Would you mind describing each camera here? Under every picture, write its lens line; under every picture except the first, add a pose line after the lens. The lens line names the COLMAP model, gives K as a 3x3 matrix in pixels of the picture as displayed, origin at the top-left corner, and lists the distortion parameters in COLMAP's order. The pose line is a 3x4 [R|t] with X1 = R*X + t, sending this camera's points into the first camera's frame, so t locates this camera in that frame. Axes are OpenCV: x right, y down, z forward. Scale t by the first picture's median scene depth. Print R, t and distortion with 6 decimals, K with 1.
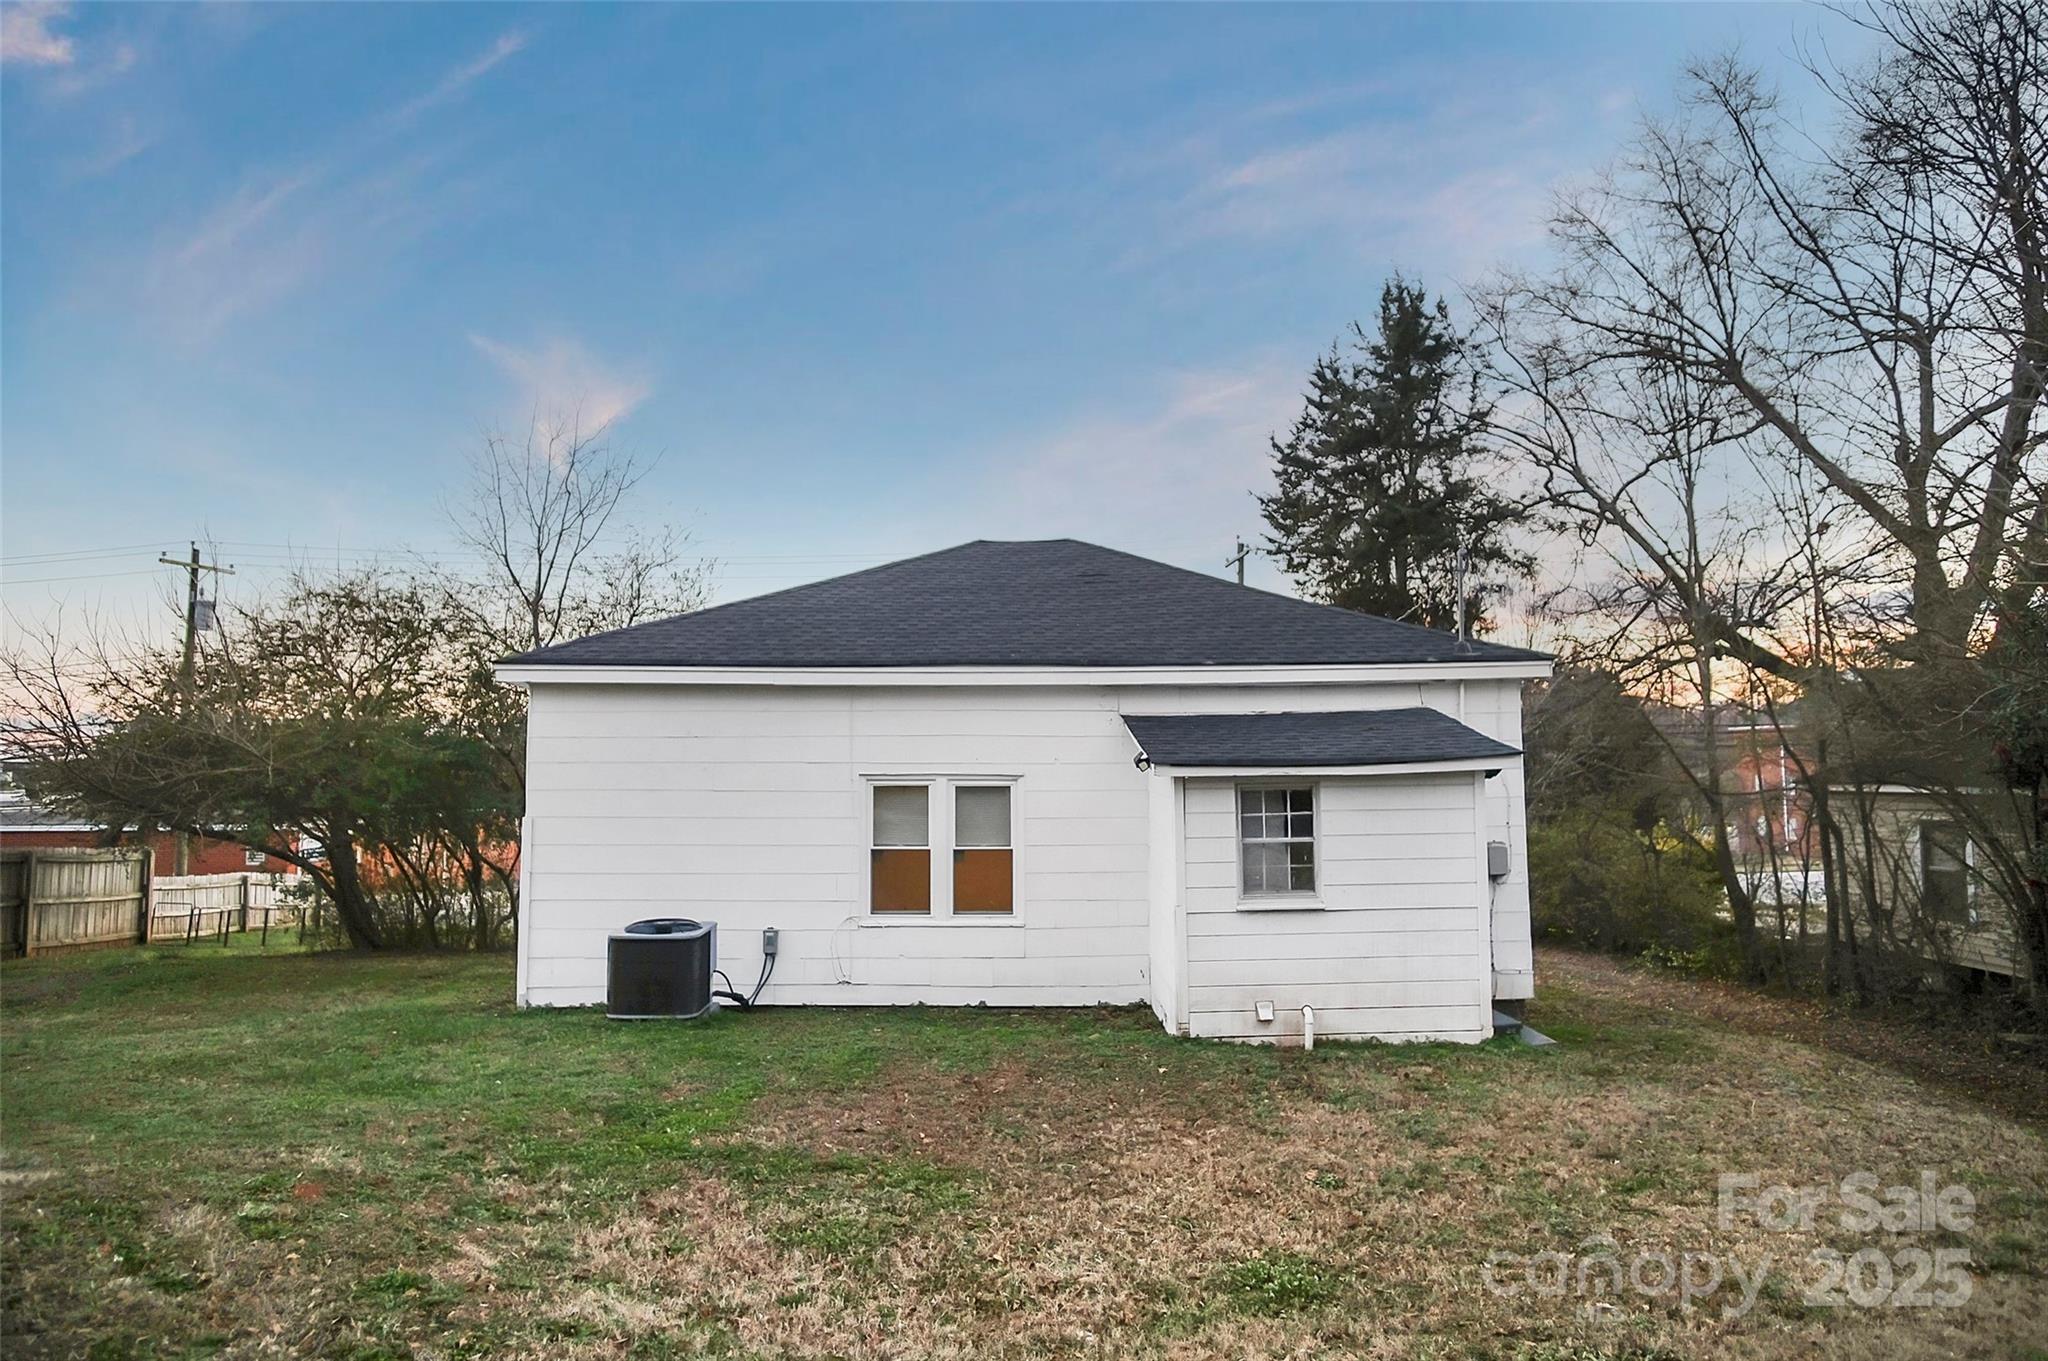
lens RADIAL K [[1116.9, 0, 1024.0], [0, 1116.9, 680.5], [0, 0, 1]] dist [-0.043607, 0.015041]
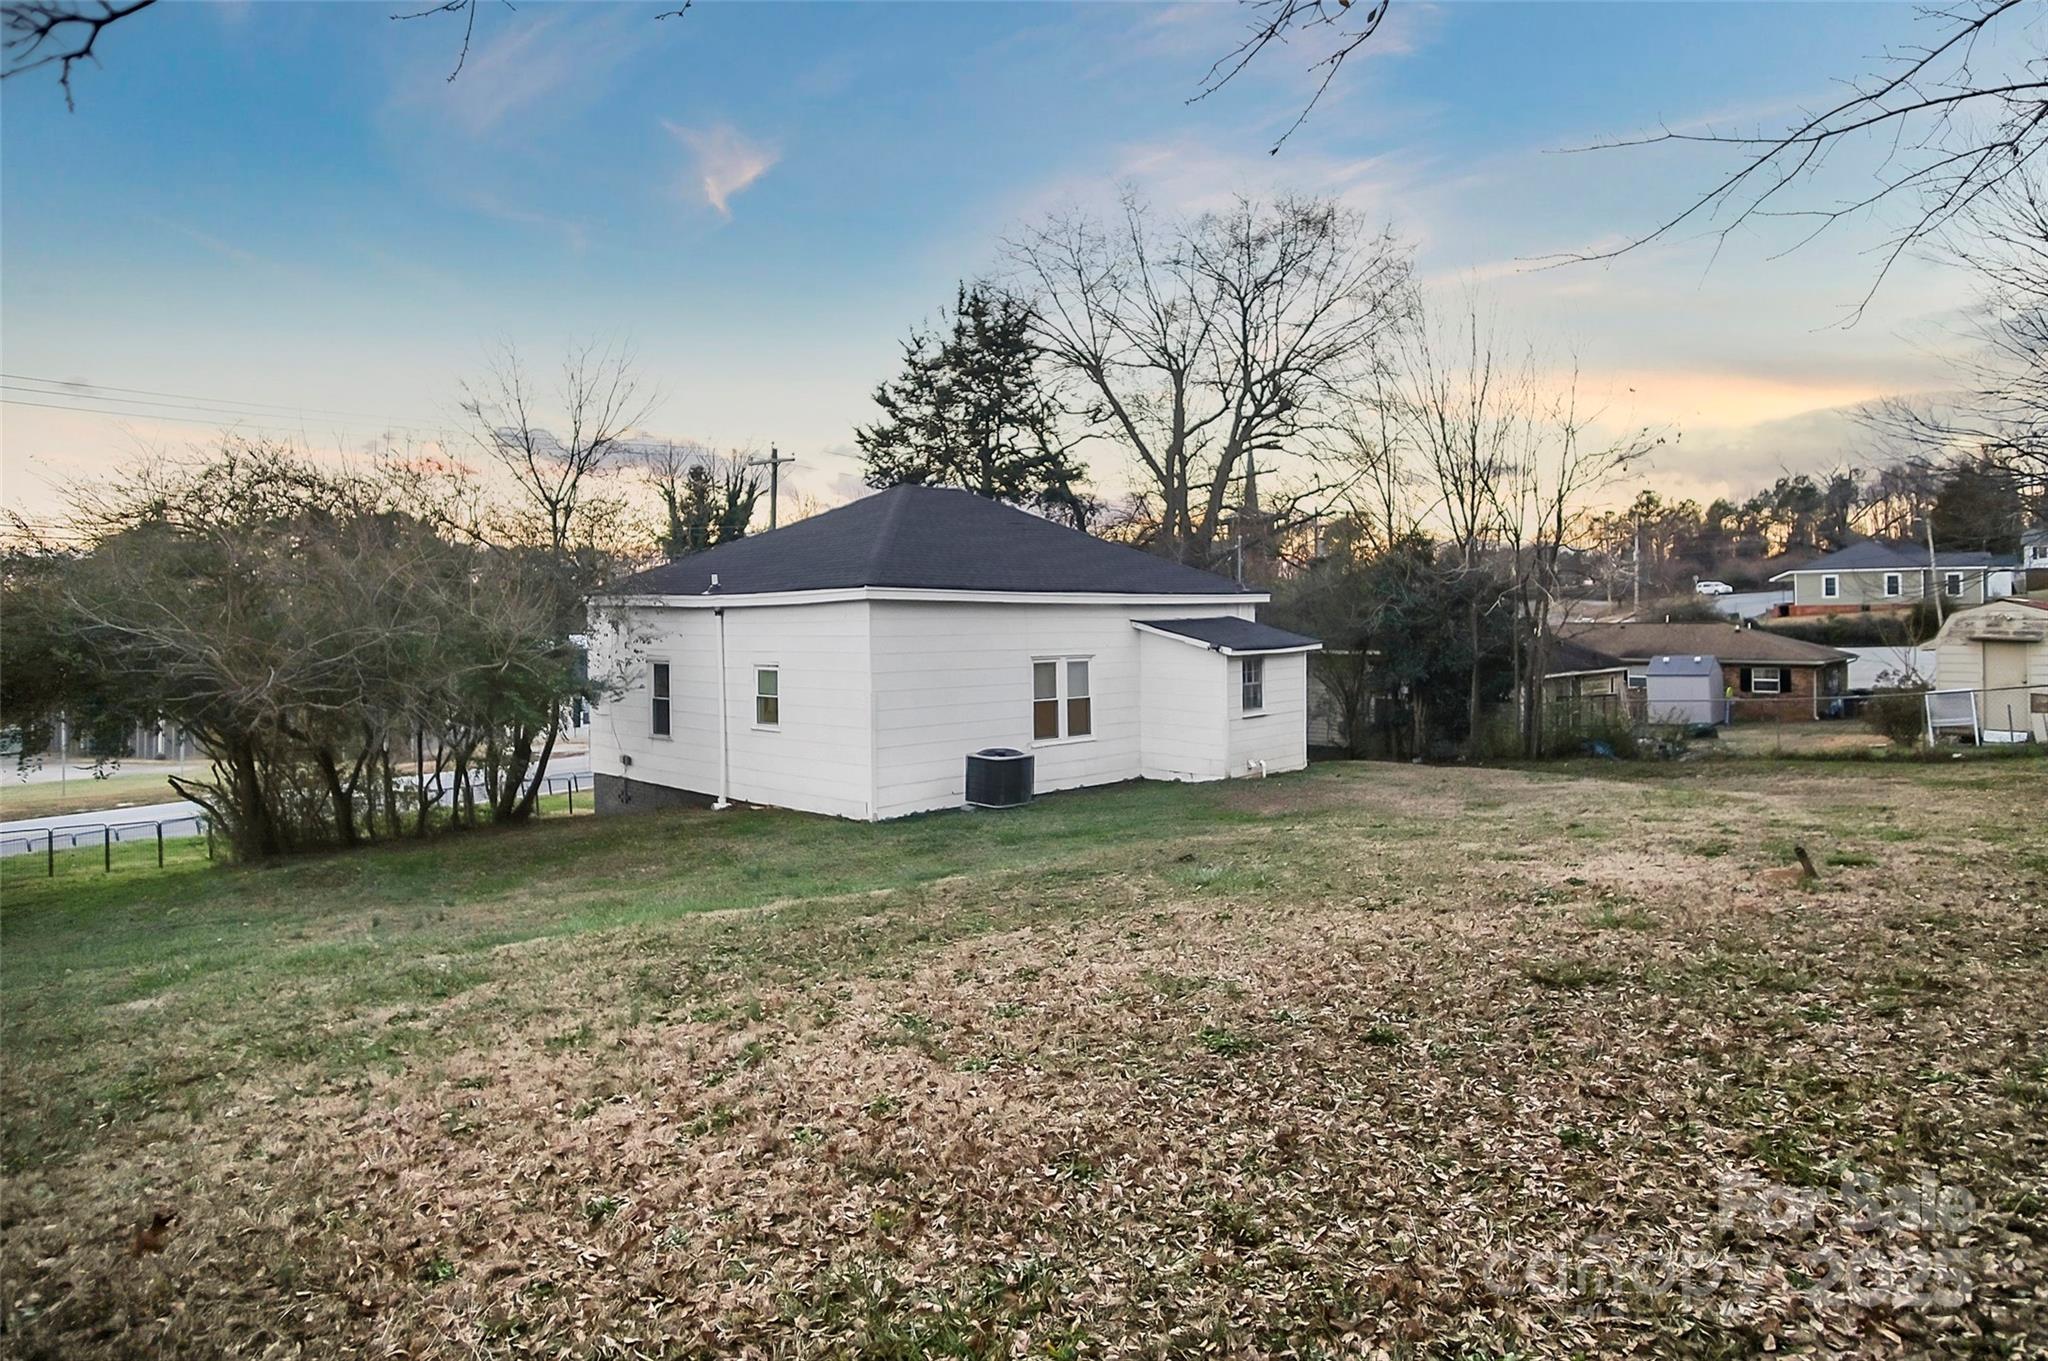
lens RADIAL K [[1116.9, 0, 1024.0], [0, 1116.9, 680.5], [0, 0, 1]] dist [-0.043607, 0.015041]
pose [[0.710316, -0.041734, 0.702645, -1.318517], [-0.049236, 0.992850, 0.108745, -0.060833], [-0.702159, -0.111838, 0.703182, -0.156671]]
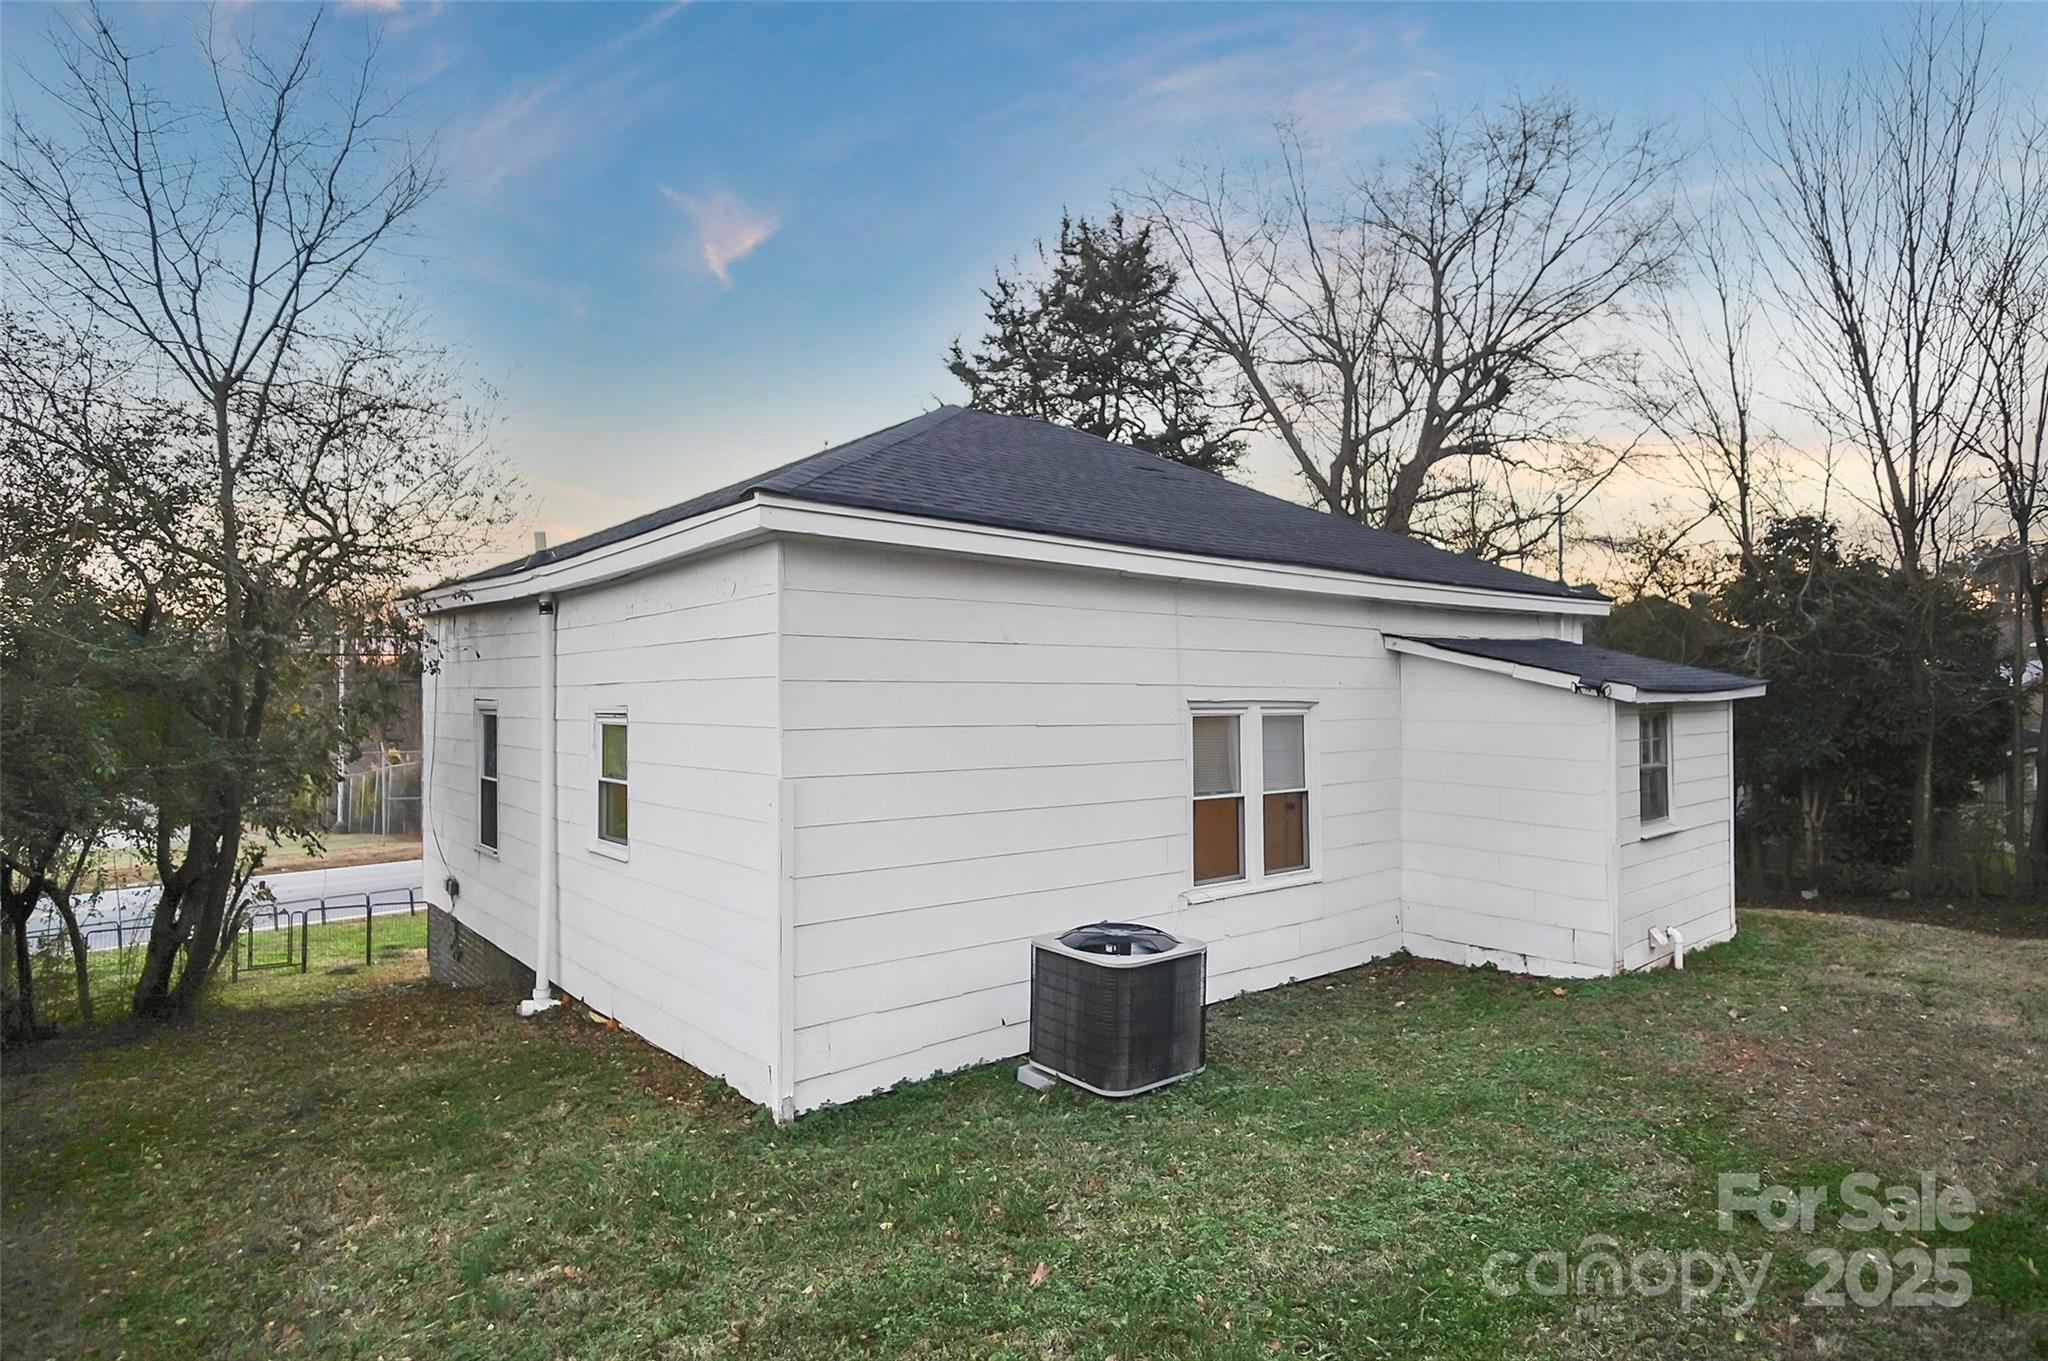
lens RADIAL K [[1116.9, 0, 1024.0], [0, 1116.9, 680.5], [0, 0, 1]] dist [-0.043607, 0.015041]
pose [[0.780712, 0.007984, 0.624840, -0.697599], [-0.047774, 0.997755, 0.046942, 0.040628], [-0.623062, -0.066500, 0.779340, 0.491991]]
